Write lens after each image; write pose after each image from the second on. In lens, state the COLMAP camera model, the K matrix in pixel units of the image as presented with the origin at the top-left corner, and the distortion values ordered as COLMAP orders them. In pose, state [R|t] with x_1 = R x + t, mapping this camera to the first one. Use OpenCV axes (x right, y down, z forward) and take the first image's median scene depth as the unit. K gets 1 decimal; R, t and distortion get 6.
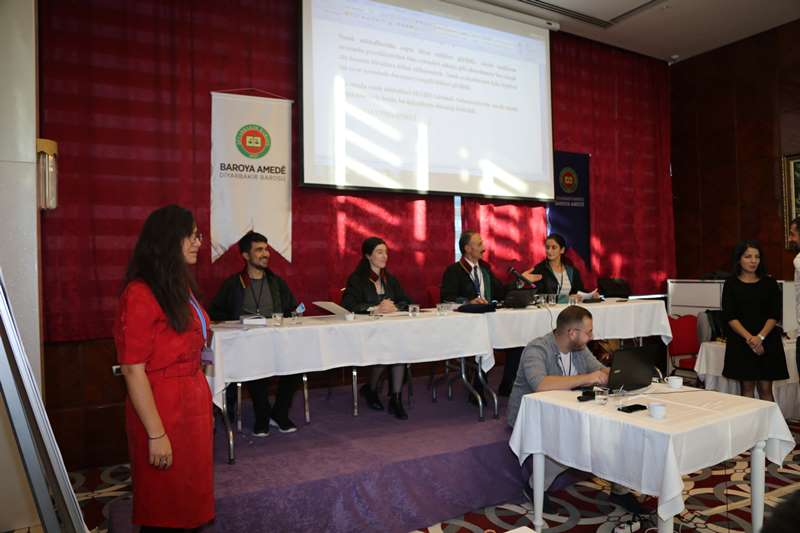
lens RADIAL K [[553.9, 0, 396.1], [0, 553.9, 264.2], [0, 0, 1]] dist [-0.077856, 0.022214]
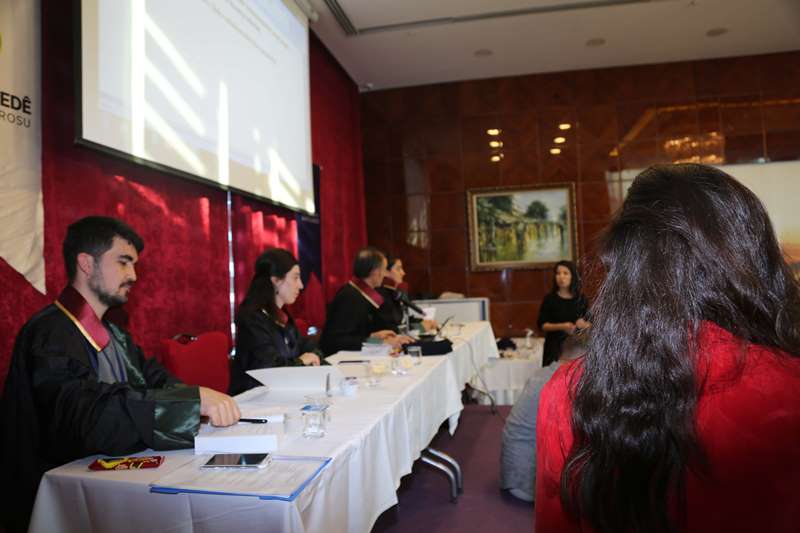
lens RADIAL K [[553.9, 0, 401.5], [0, 553.9, 257.6], [0, 0, 1]] dist [-0.077856, 0.022214]
pose [[0.631757, 0.020188, 0.774904, -0.364214], [0.029626, 0.998302, -0.050162, -0.003120], [-0.774600, 0.054648, 0.630086, 0.456320]]
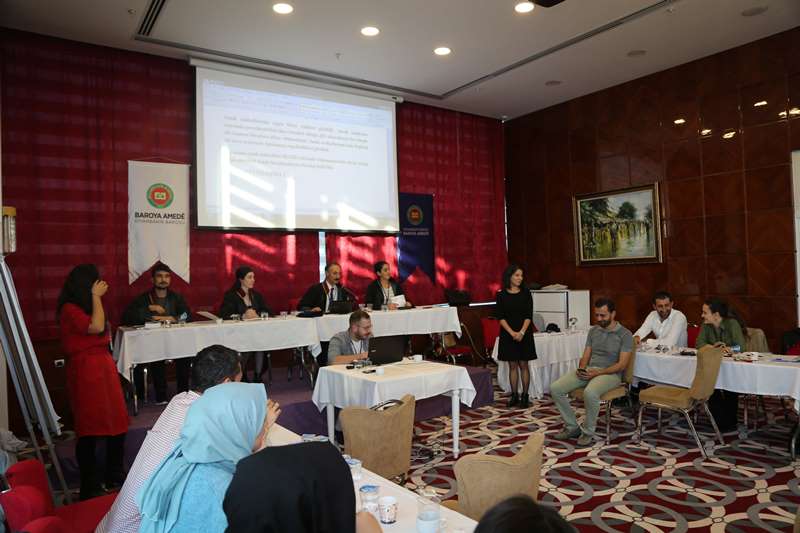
lens RADIAL K [[553.9, 0, 396.1], [0, 553.9, 261.5], [0, 0, 1]] dist [-0.077856, 0.022214]
pose [[0.994859, -0.011103, 0.100662, 0.181422], [0.013324, 0.999682, -0.021418, -0.021527], [-0.100392, 0.022649, 0.994690, -0.398355]]
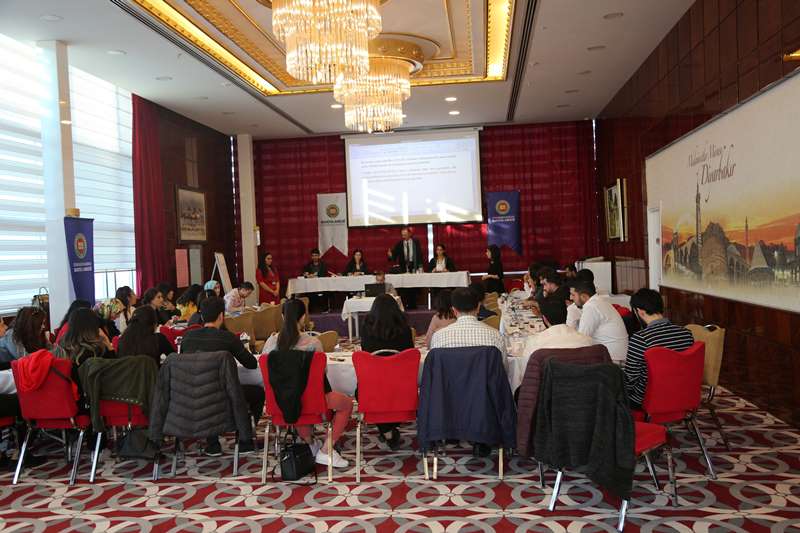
lens RADIAL K [[747.1, 0, 402.5], [0, 747.1, 270.8], [0, 0, 1]] dist [0.092822, 0.000000]
pose [[0.818448, -0.004704, -0.574561, 1.953258], [0.029940, 0.998957, 0.034471, -0.052076], [0.573800, -0.045415, 0.817735, -1.640614]]
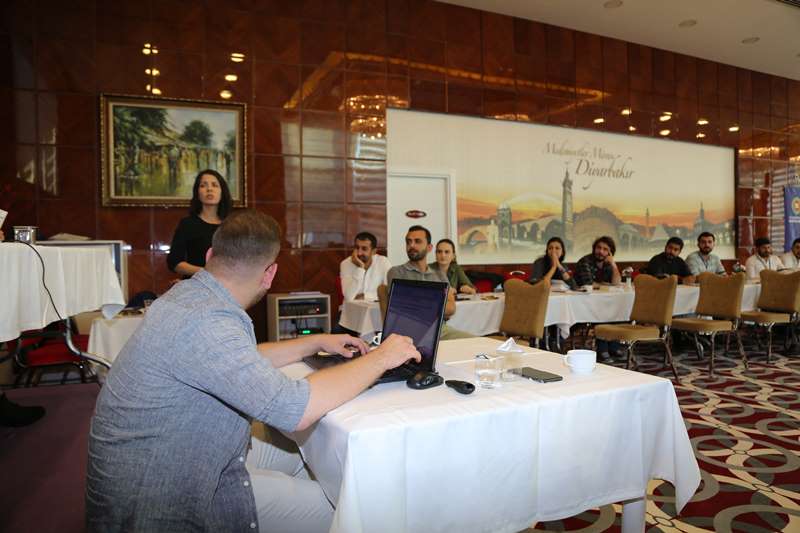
lens RADIAL K [[553.9, 0, 399.0], [0, 553.9, 268.6], [0, 0, 1]] dist [-0.077856, 0.022214]
pose [[0.096737, -0.017225, 0.995161, -0.090561], [0.007934, 0.999832, 0.016535, 0.074042], [-0.995278, 0.006296, 0.096858, 0.571540]]
